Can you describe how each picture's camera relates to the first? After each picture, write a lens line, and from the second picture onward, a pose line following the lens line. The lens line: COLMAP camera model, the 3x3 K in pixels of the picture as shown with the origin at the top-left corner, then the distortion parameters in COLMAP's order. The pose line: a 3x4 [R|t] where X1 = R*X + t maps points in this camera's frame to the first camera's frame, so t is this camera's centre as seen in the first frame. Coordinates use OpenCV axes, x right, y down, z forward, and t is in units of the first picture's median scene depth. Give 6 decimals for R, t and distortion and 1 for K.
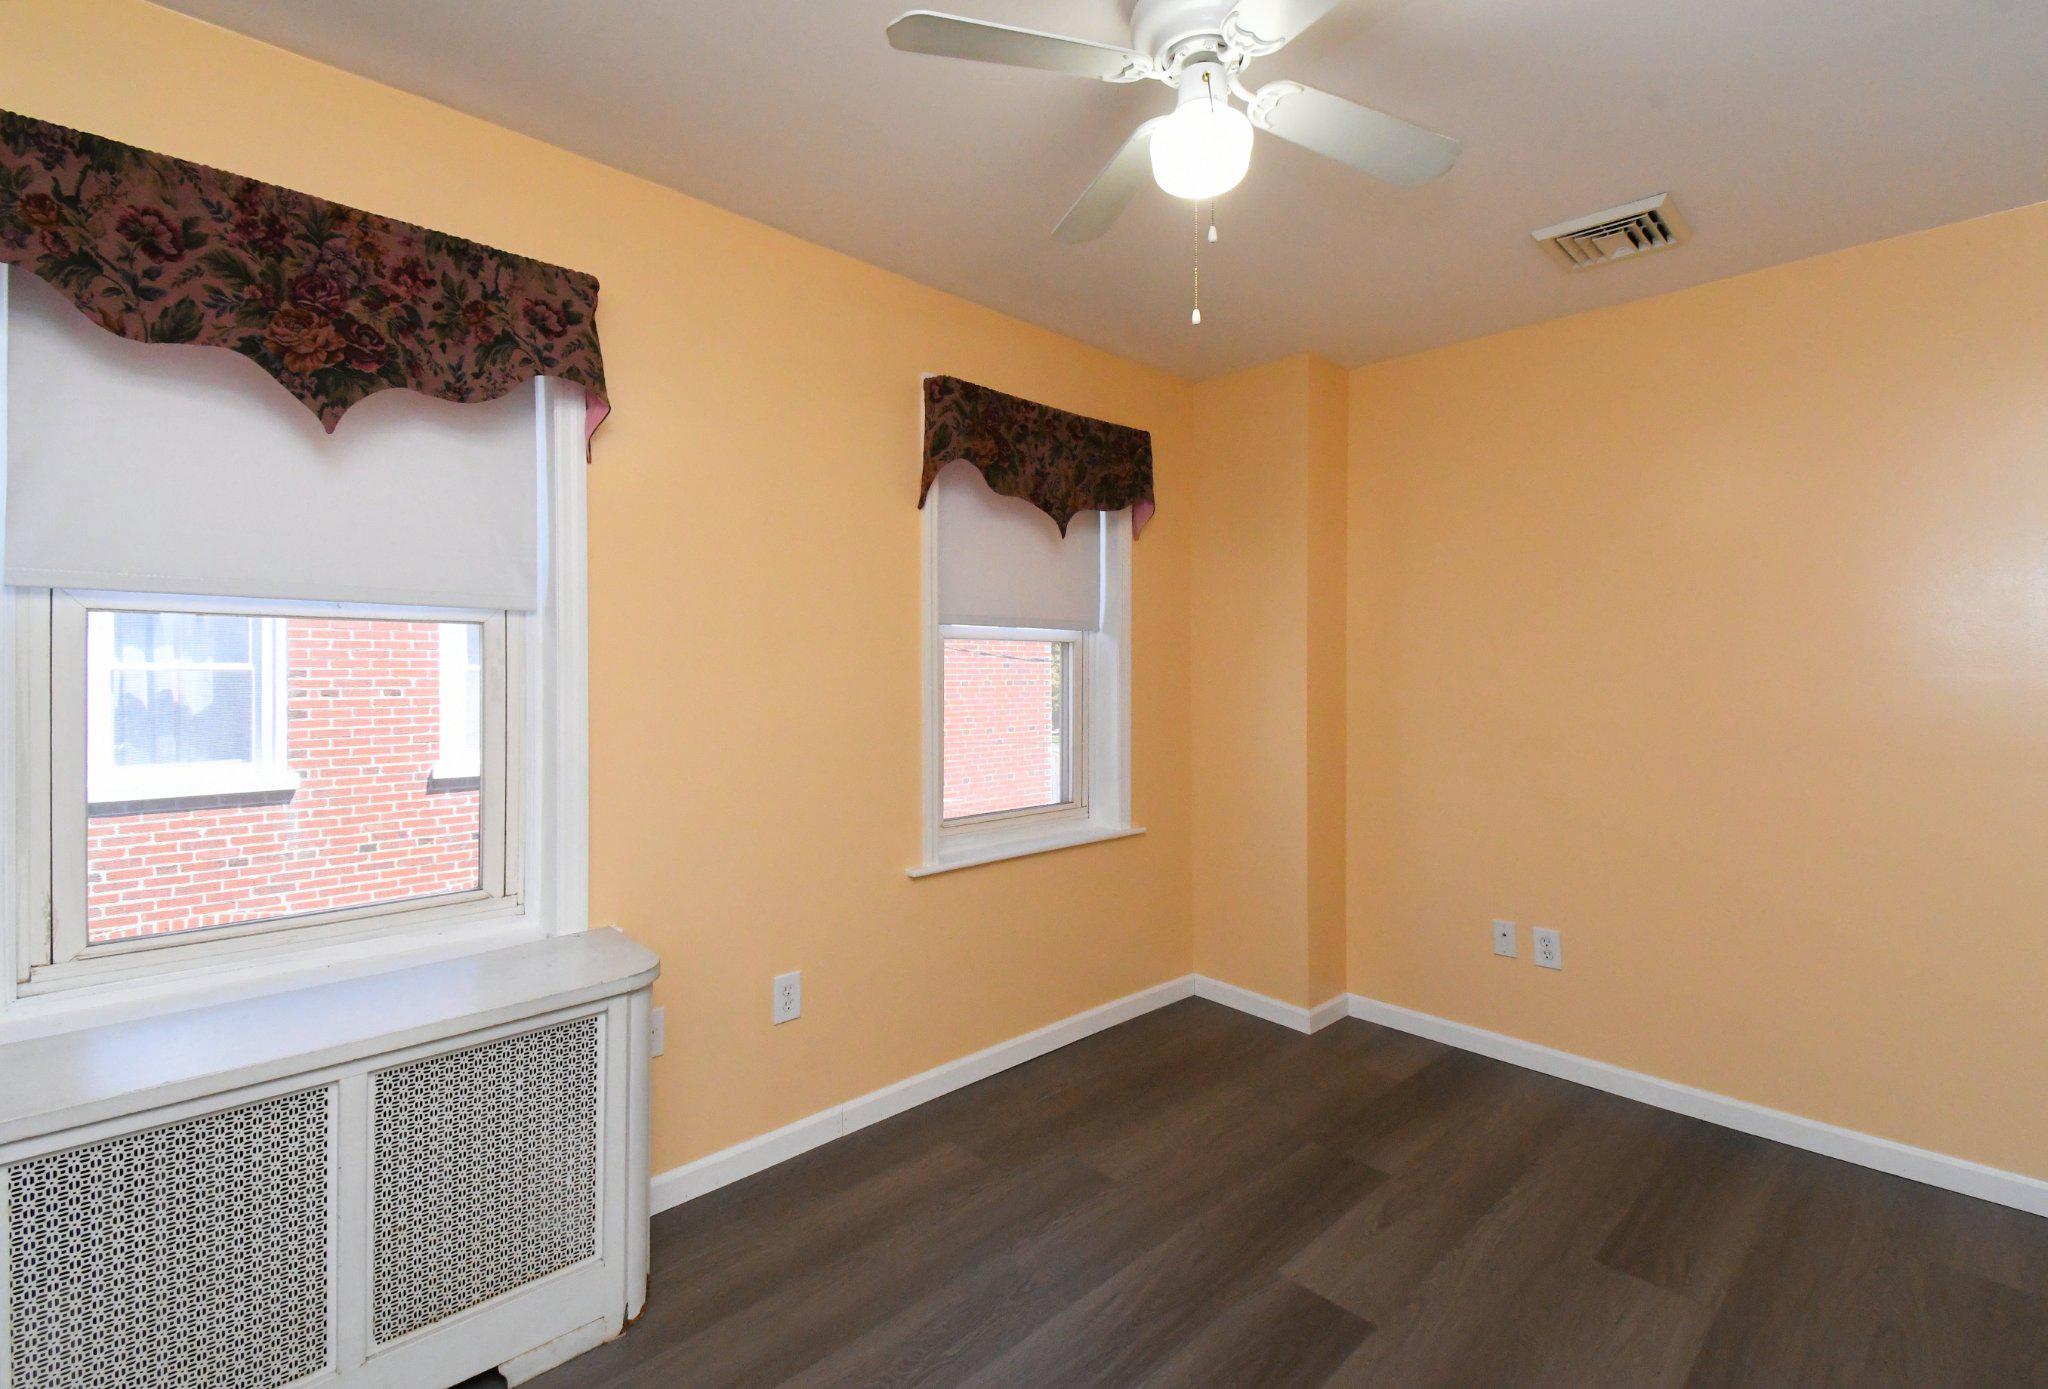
lens RADIAL K [[927.1, 0, 1013.3], [0, 927.1, 653.5], [0, 0, 1]] dist [0.025017, -0.022017]
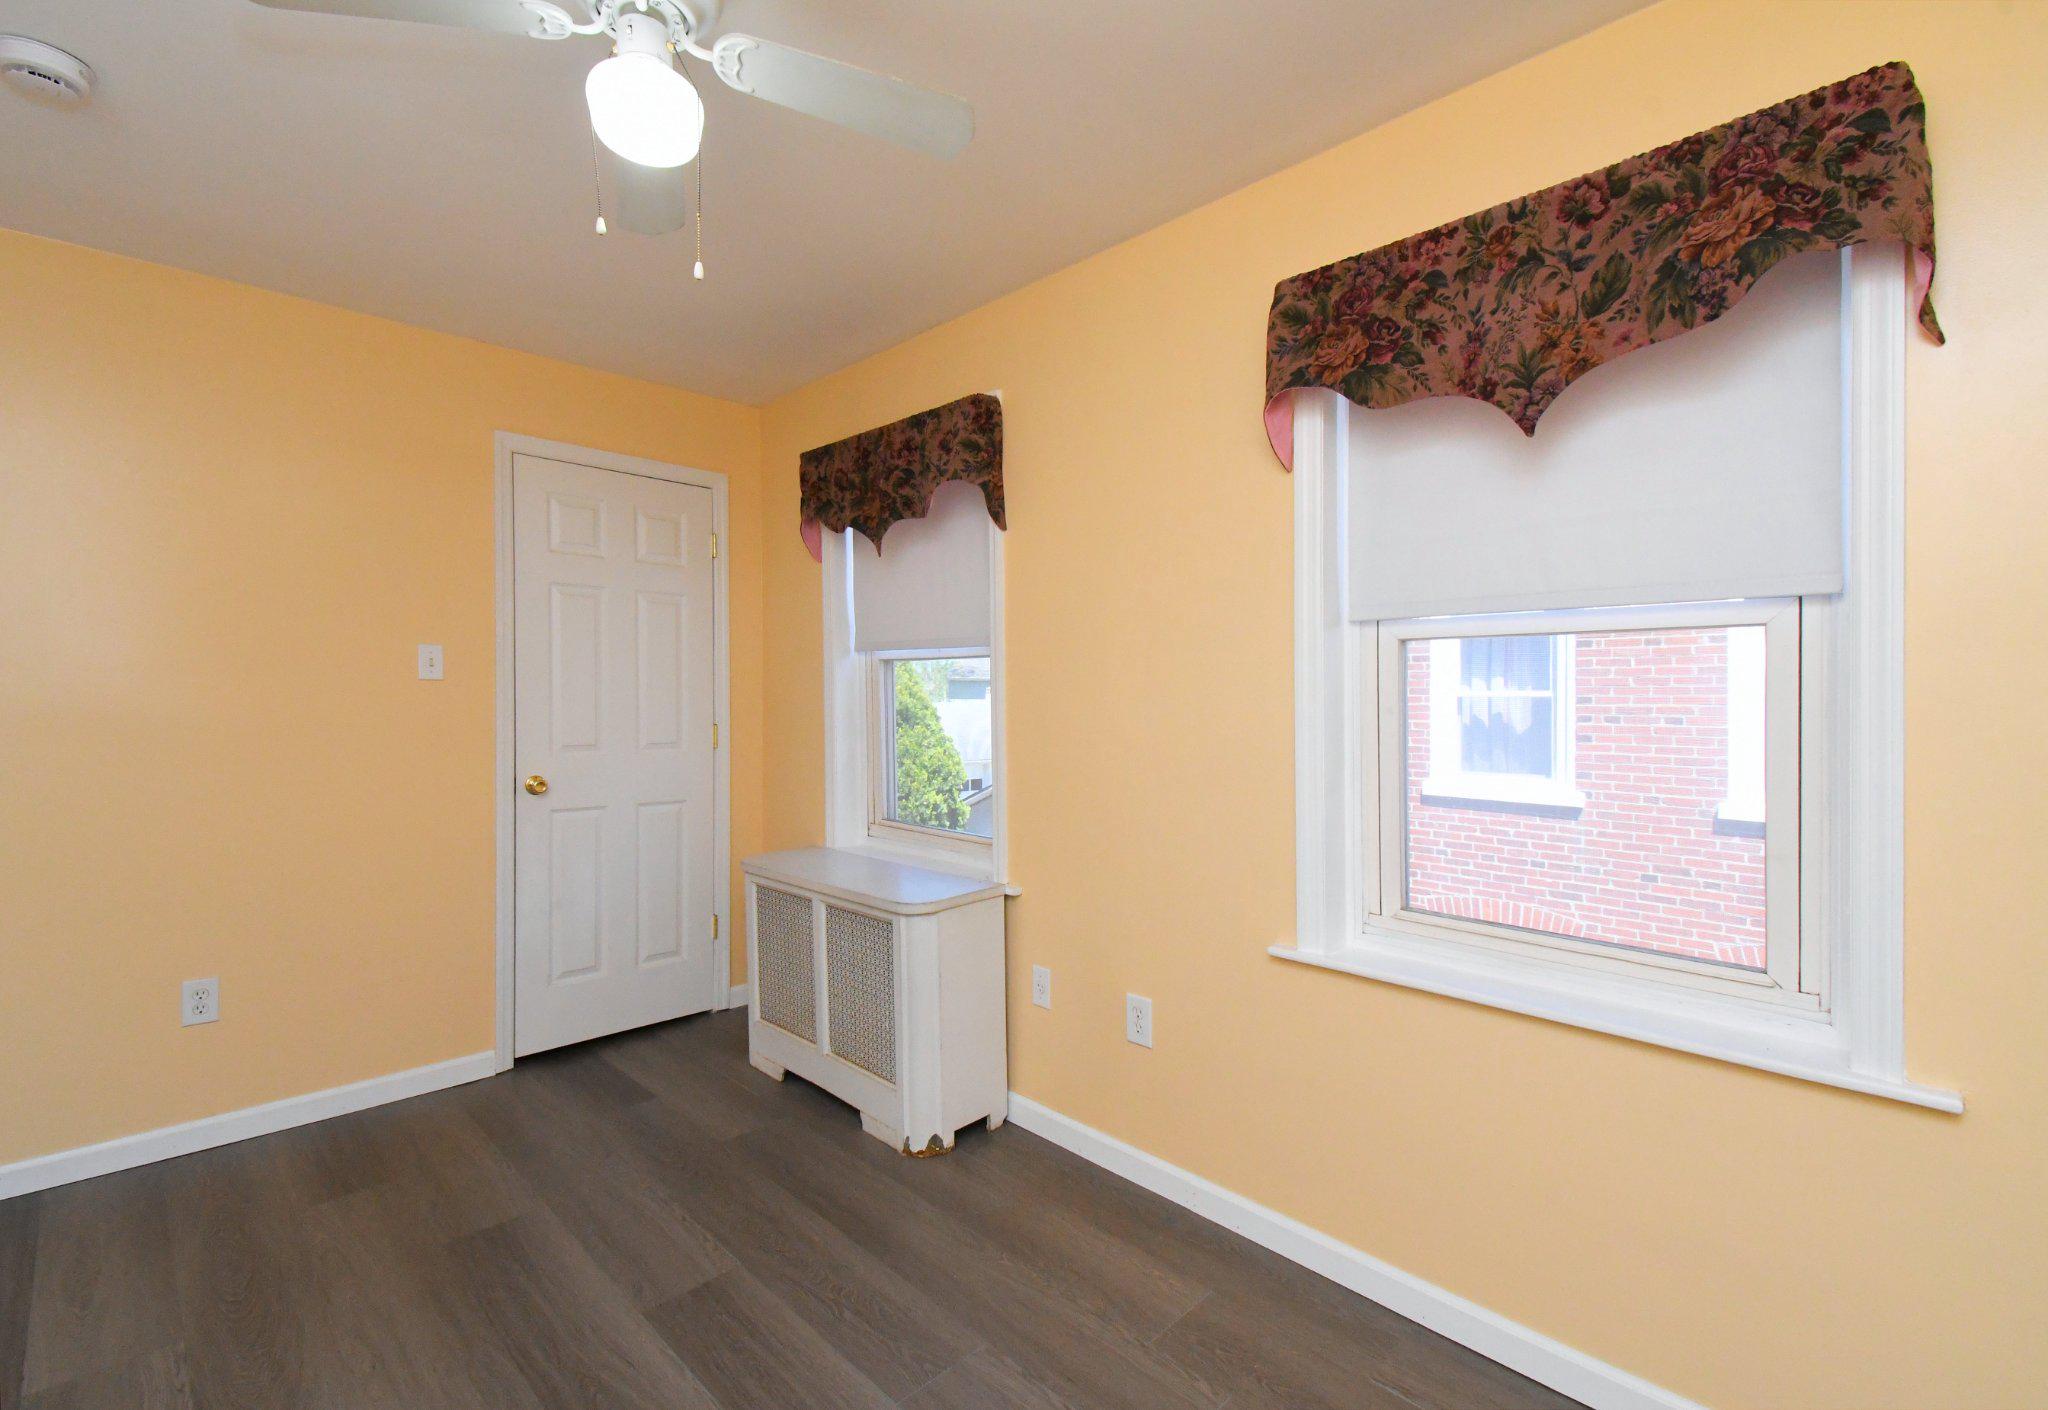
lens RADIAL K [[961.4, 0, 1076.9], [0, 961.4, 698.6], [0, 0, 1]] dist [0.024352, -0.011780]
pose [[0.001377, -0.000645, -0.999999, 0.354592], [0.011368, 0.999935, -0.000629, 0.014045], [0.999934, -0.011367, 0.001384, 0.430295]]
